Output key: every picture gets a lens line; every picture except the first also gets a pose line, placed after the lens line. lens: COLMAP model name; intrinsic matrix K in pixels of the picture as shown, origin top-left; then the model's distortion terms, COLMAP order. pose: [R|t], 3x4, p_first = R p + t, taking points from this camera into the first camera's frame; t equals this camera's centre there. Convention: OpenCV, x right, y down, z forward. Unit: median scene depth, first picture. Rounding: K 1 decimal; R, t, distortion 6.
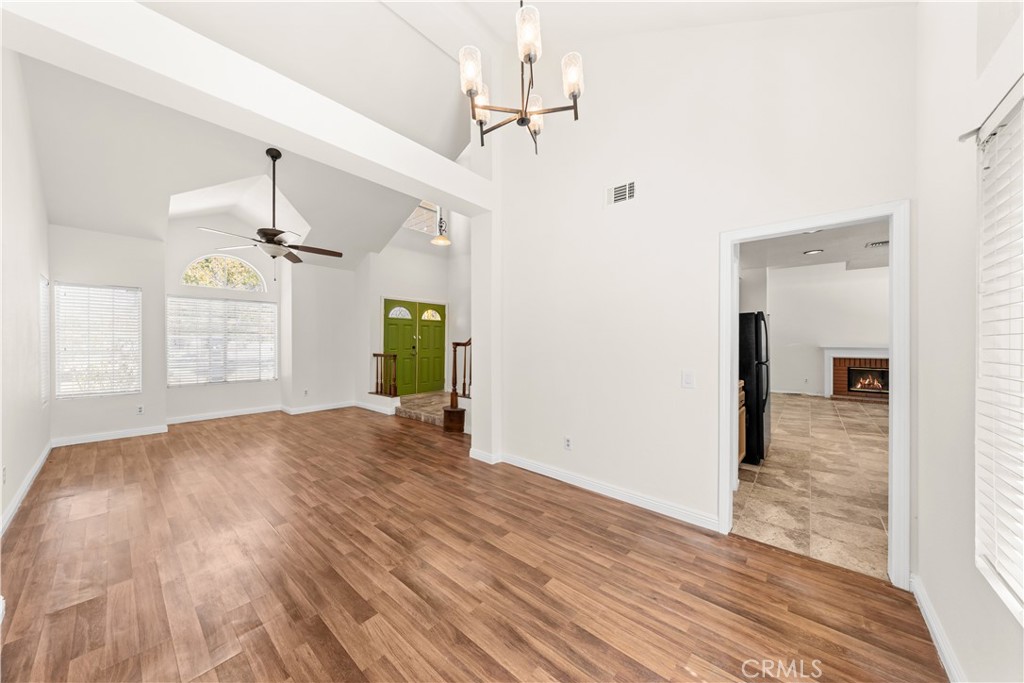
lens RADIAL K [[344.2, 0, 512.0], [0, 344.2, 341.5], [0, 0, 1]] dist [0.005203, -0.000163]
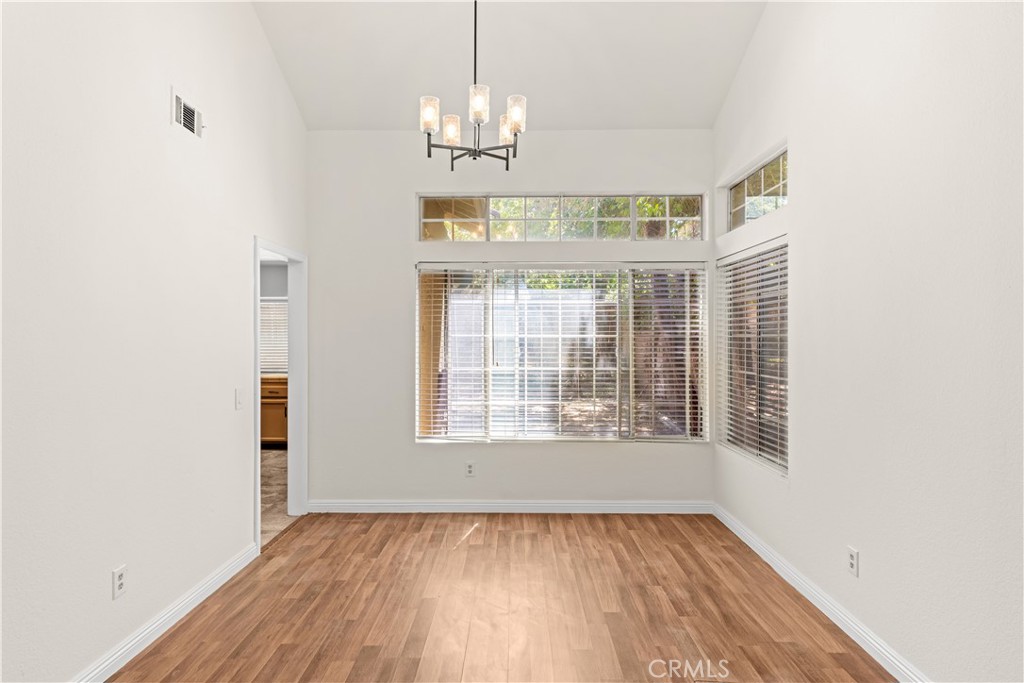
lens RADIAL K [[558.5, 0, 512.0], [0, 558.5, 341.5], [0, 0, 1]] dist [0.002280, -0.000182]
pose [[-0.651352, -0.003308, 0.758769, -1.129517], [-0.002695, 0.999994, 0.002046, -0.033941], [-0.758771, -0.000712, -0.651357, 1.678282]]
